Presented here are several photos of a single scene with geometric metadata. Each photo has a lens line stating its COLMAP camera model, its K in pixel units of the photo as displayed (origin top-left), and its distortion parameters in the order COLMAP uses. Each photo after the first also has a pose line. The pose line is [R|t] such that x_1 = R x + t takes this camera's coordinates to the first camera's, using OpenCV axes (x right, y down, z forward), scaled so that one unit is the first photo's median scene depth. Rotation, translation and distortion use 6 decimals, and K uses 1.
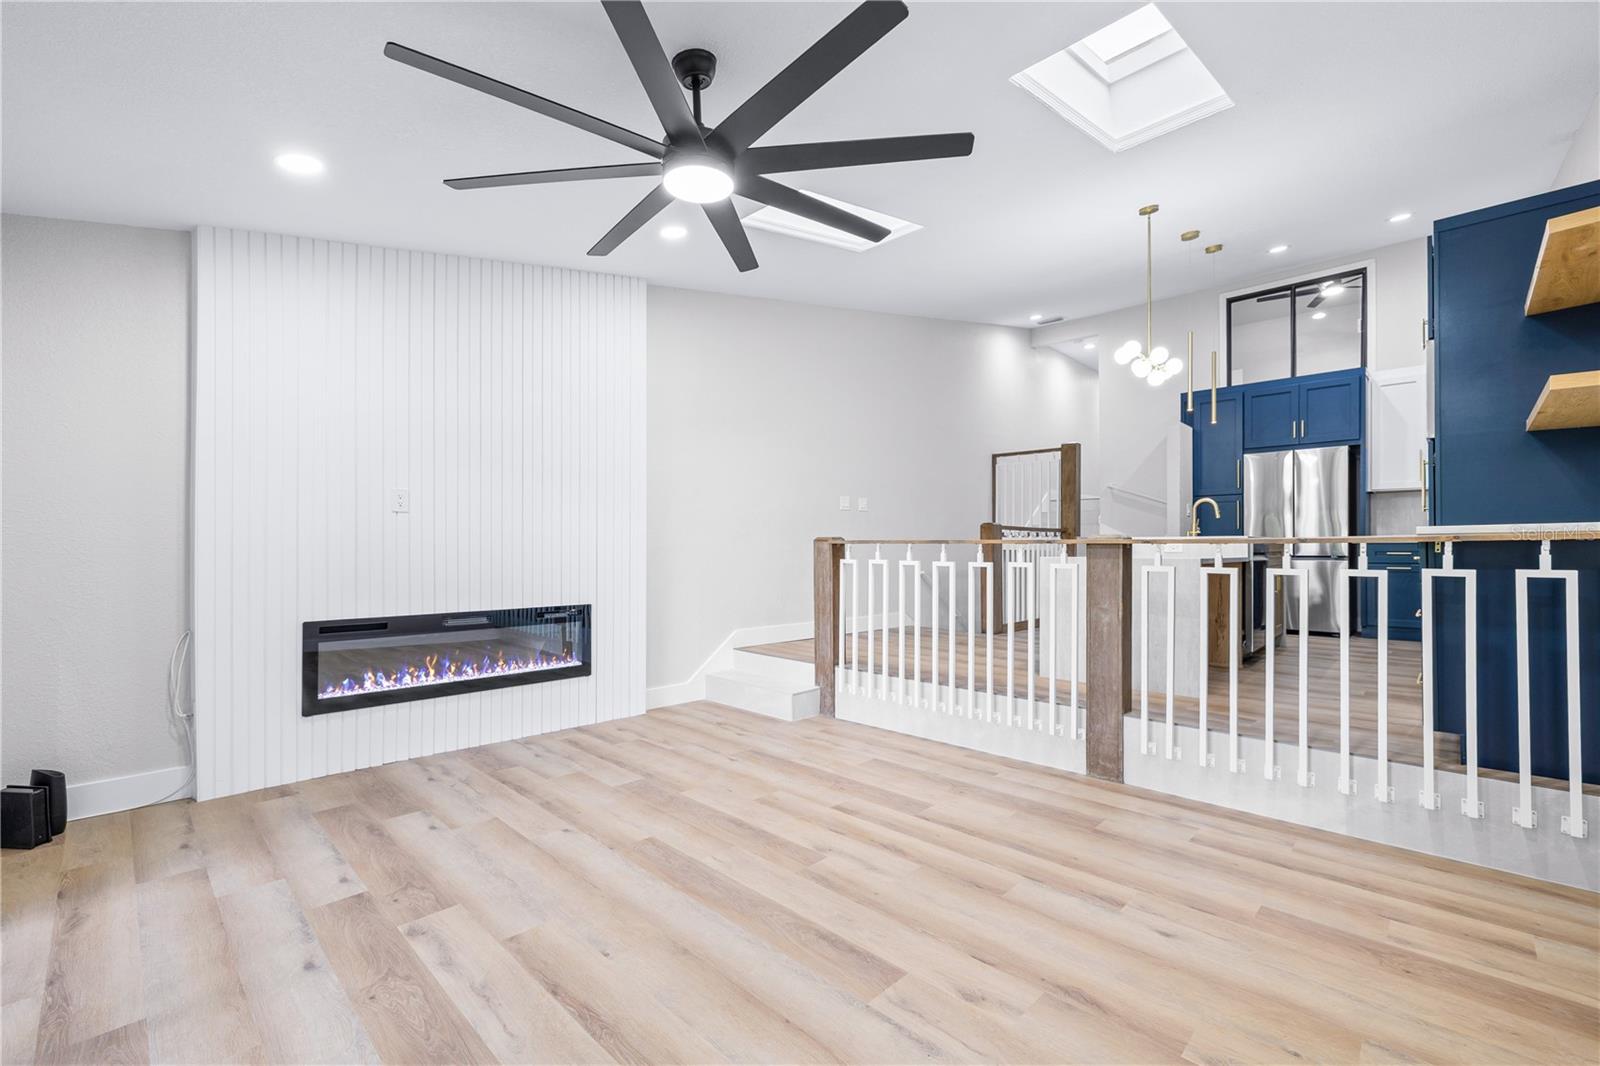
lens RADIAL K [[680.8, 0, 799.6], [0, 680.8, 546.5], [0, 0, 1]] dist [0.004841, -0.000188]
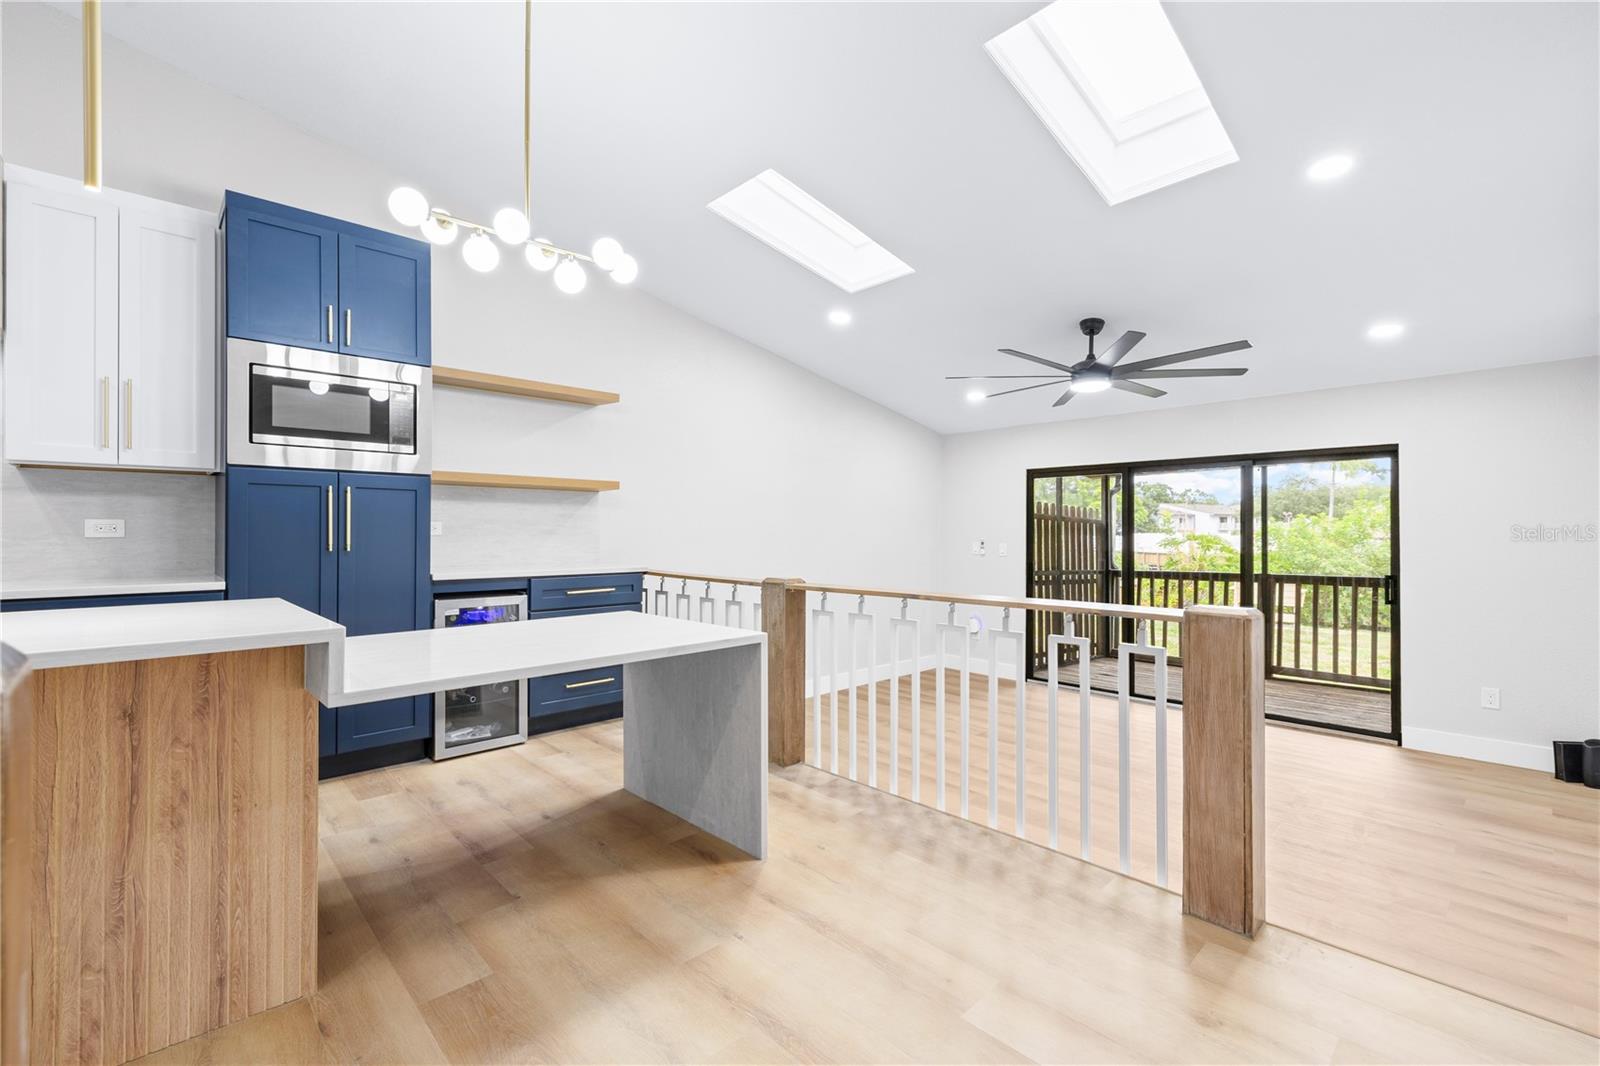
lens RADIAL K [[680.8, 0, 796.6], [0, 680.8, 536.1], [0, 0, 1]] dist [0.004841, -0.000188]
pose [[-0.999280, -0.002451, 0.037871, 0.330837], [-0.002310, 0.999990, 0.003767, -0.066266], [-0.037880, 0.003677, -0.999276, 1.630512]]
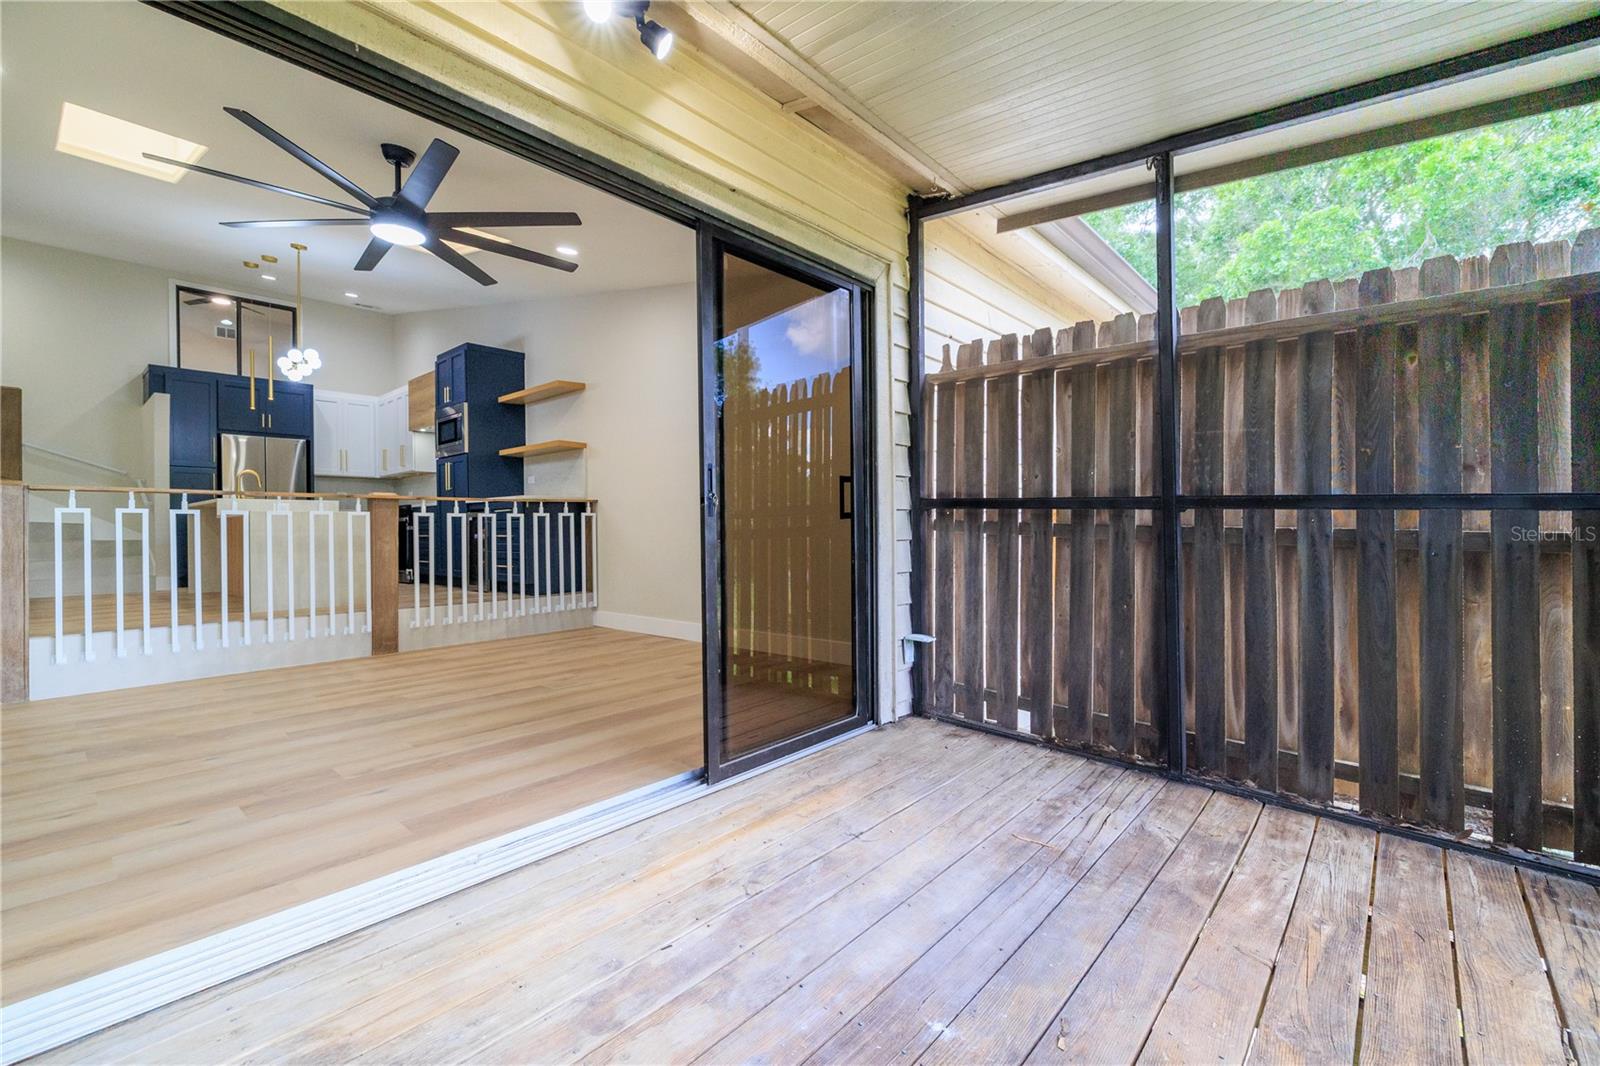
lens RADIAL K [[680.8, 0, 794.7], [0, 680.8, 531.3], [0, 0, 1]] dist [0.004841, -0.000188]
pose [[-0.046675, -0.001308, 0.998909, -0.924585], [0.004242, 0.999990, 0.001507, 0.057913], [-0.998901, 0.004308, -0.046669, 0.128305]]
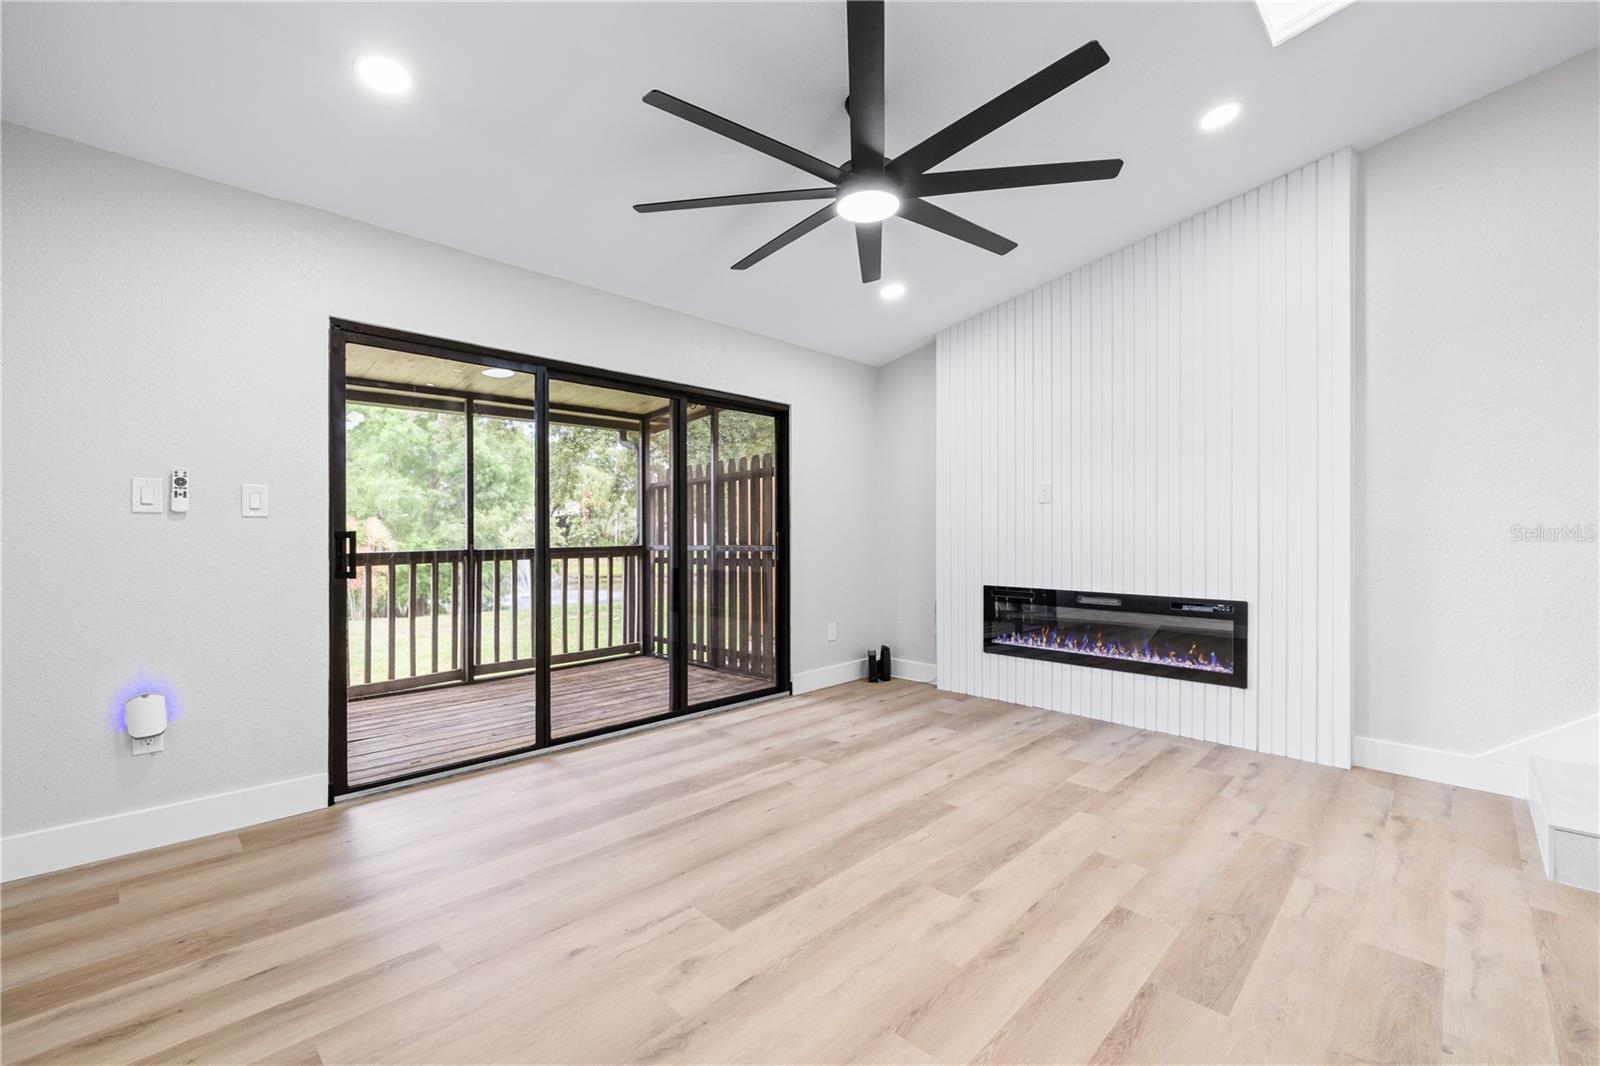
lens RADIAL K [[680.8, 0, 795.0], [0, 680.8, 534.7], [0, 0, 1]] dist [0.004841, -0.000188]
pose [[-0.012800, 0.001059, -0.999918, 0.550231], [0.001335, 0.999999, 0.001042, 0.003423], [0.999917, -0.001321, -0.012802, 0.504176]]
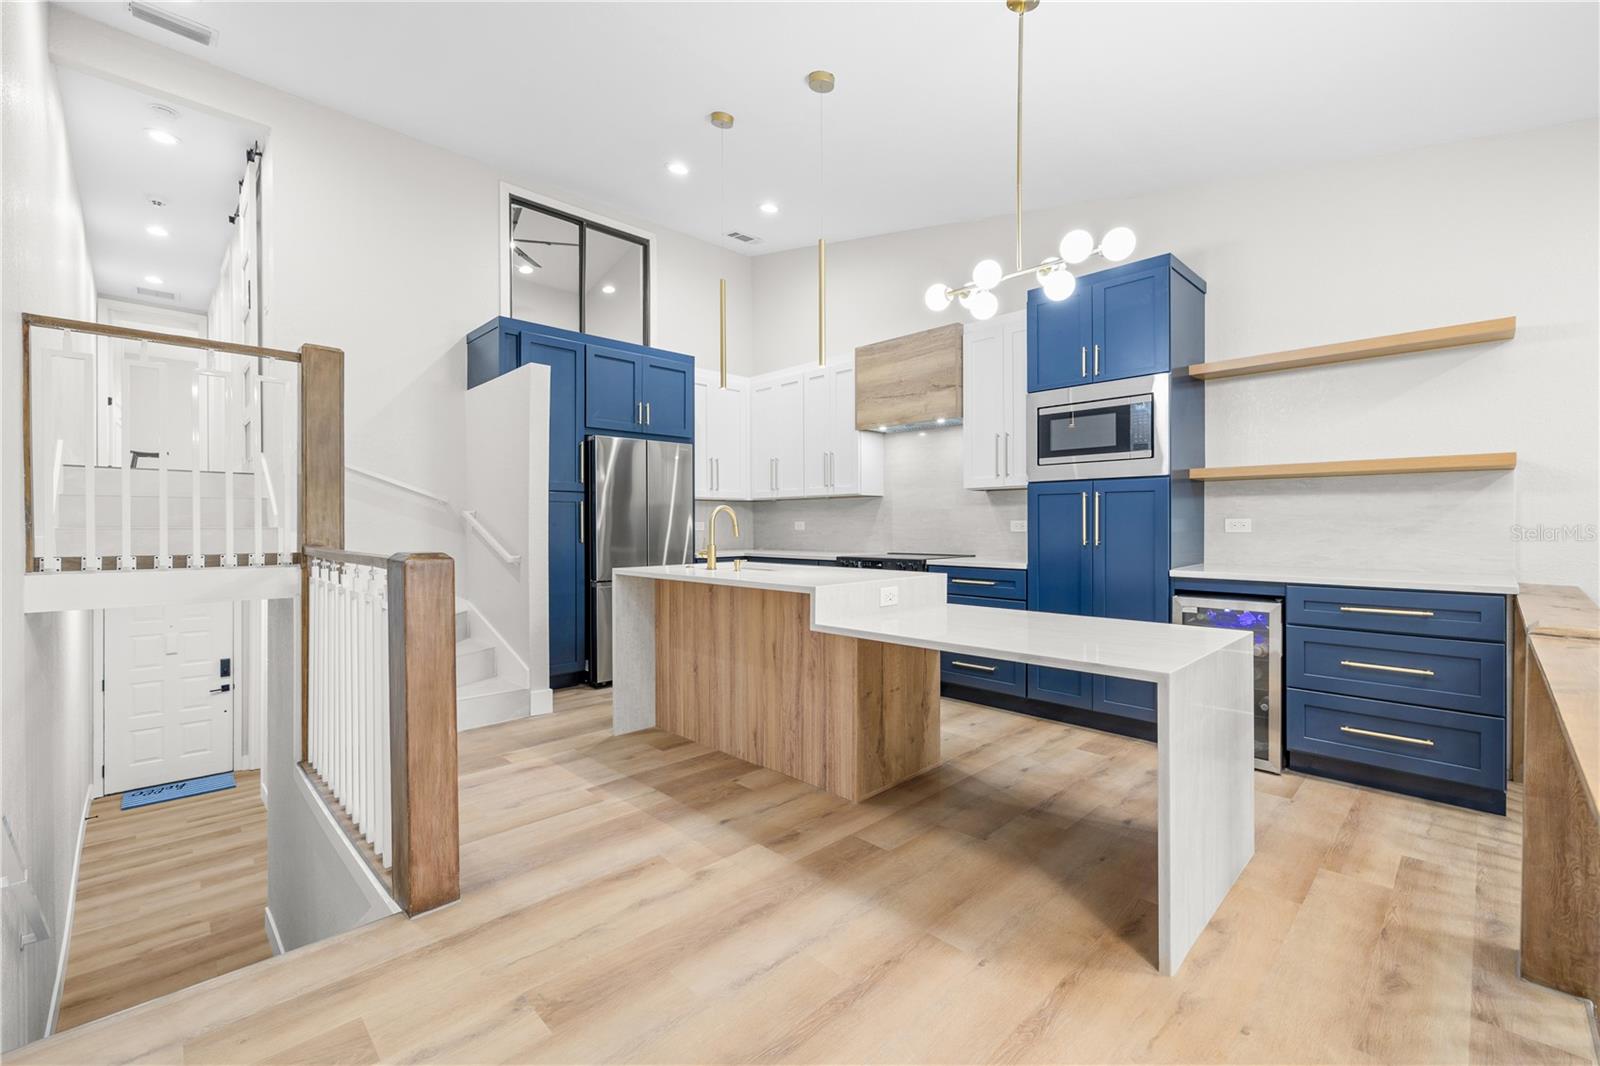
lens RADIAL K [[680.8, 0, 808.0], [0, 680.8, 521.4], [0, 0, 1]] dist [0.004841, -0.000188]
pose [[0.013108, 0.000132, 0.999914, -0.051843], [0.001235, 0.999999, -0.000148, -0.077603], [-0.999913, 0.001237, 0.013108, 1.279803]]
